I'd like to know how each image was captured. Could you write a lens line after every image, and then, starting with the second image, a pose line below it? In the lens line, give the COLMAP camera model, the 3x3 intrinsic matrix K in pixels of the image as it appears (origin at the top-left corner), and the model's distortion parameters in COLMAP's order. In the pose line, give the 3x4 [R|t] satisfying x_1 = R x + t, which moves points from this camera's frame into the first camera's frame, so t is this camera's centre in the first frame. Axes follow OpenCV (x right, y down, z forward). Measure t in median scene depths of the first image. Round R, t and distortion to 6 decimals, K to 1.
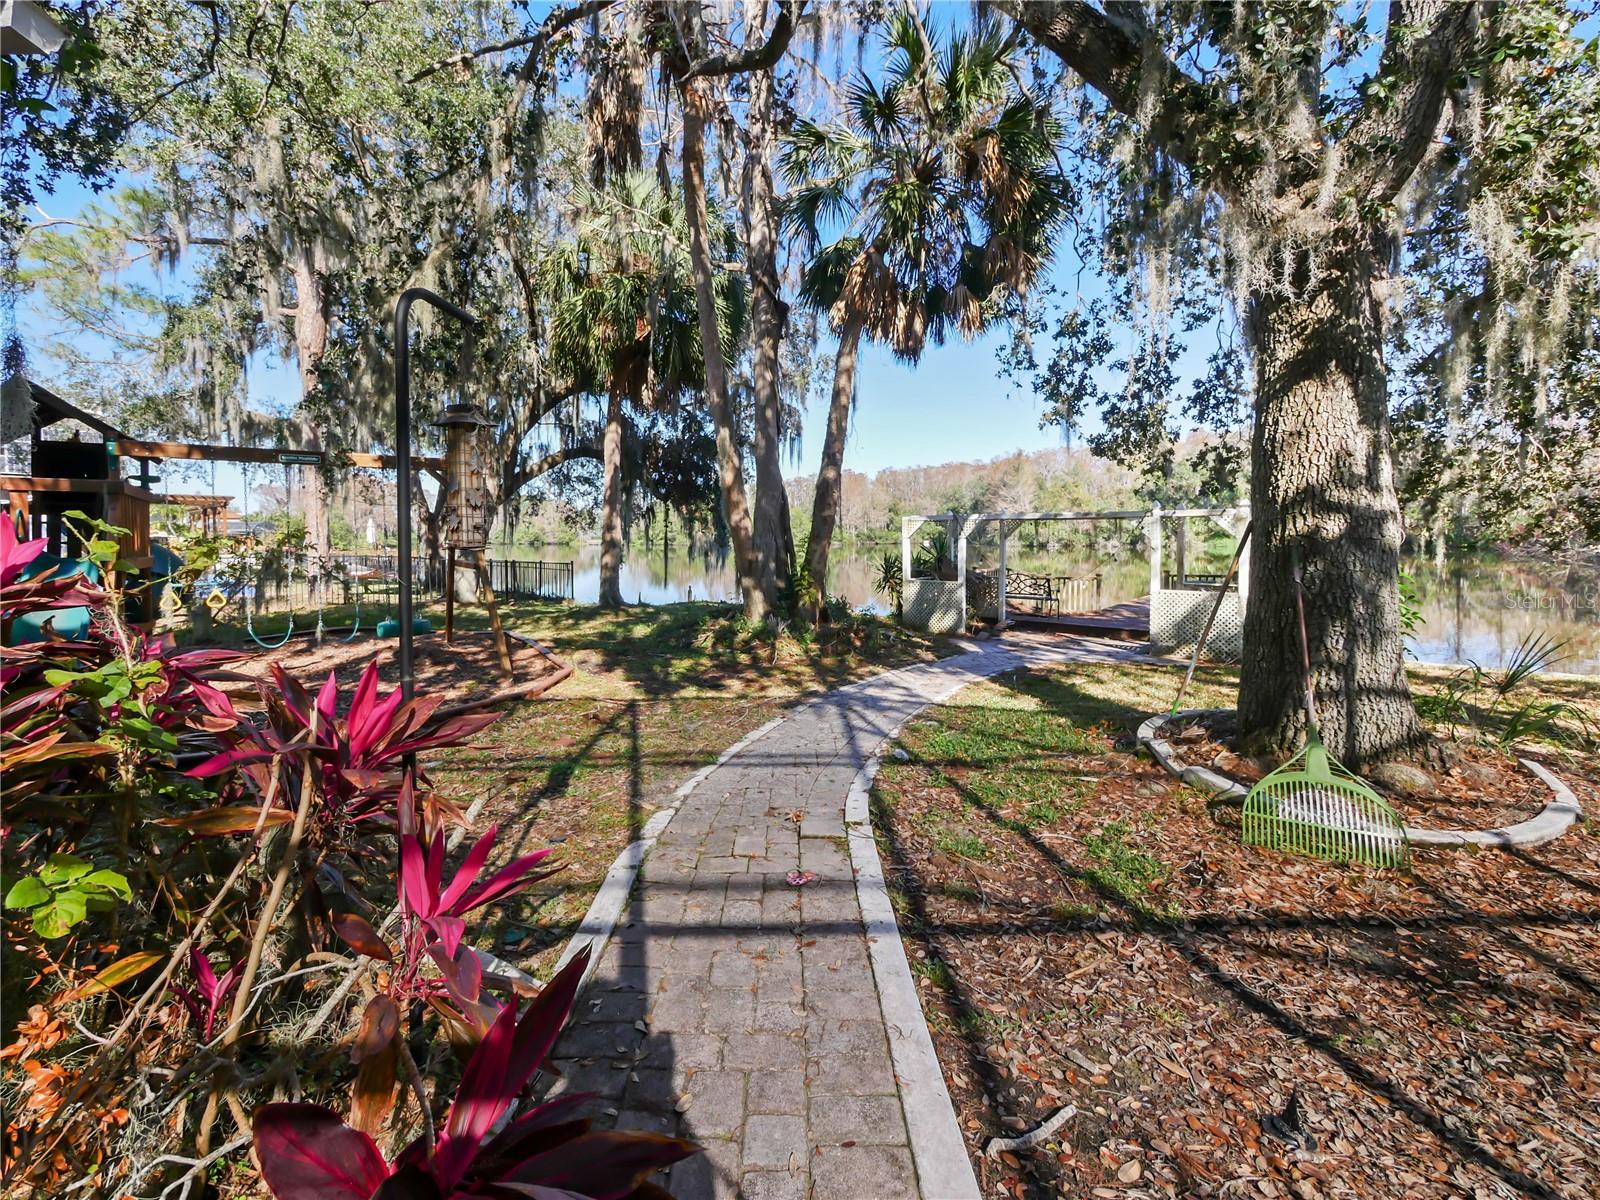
lens RADIAL K [[695.8, 0, 790.8], [0, 695.8, 589.0], [0, 0, 1]] dist [-0.002596, 0.000261]
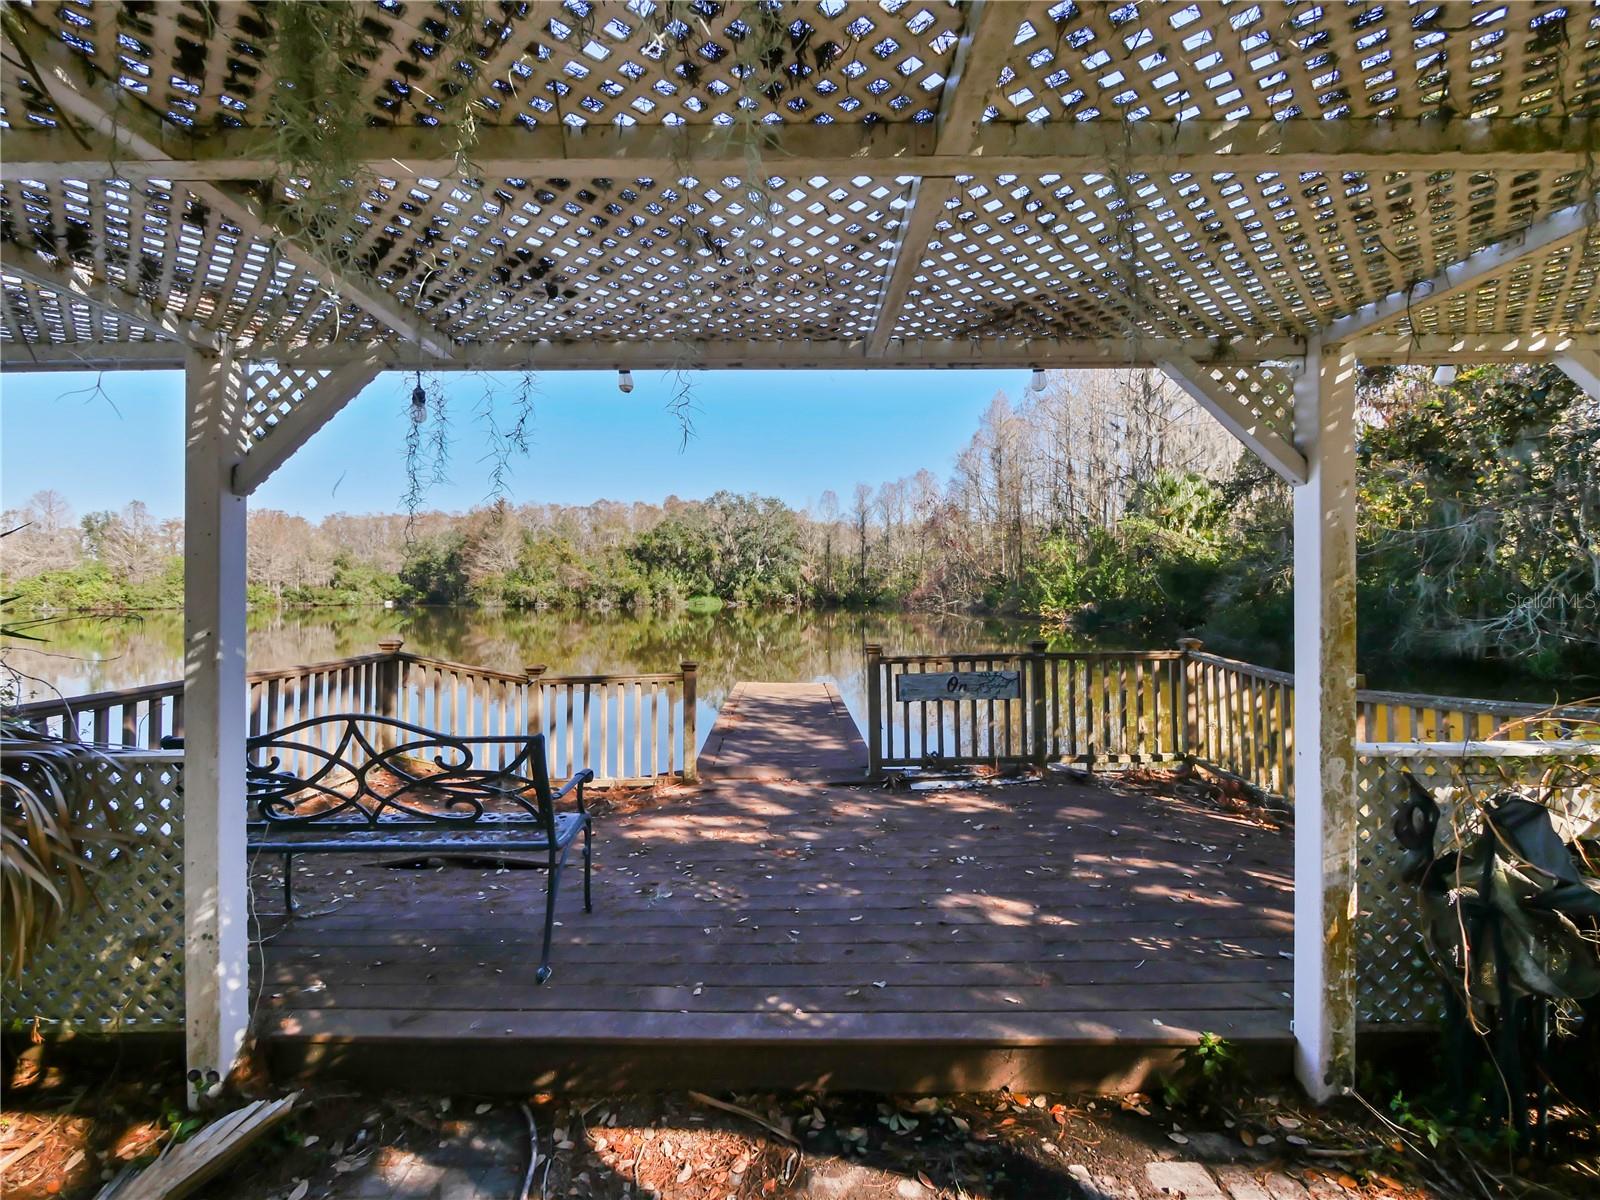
lens RADIAL K [[695.8, 0, 790.8], [0, 695.8, 589.0], [0, 0, 1]] dist [-0.002596, 0.000261]
pose [[0.763689, 0.004416, 0.645569, 0.339927], [0.052146, 0.996287, -0.068502, -0.036958], [-0.643475, 0.085978, 0.760624, 0.844214]]
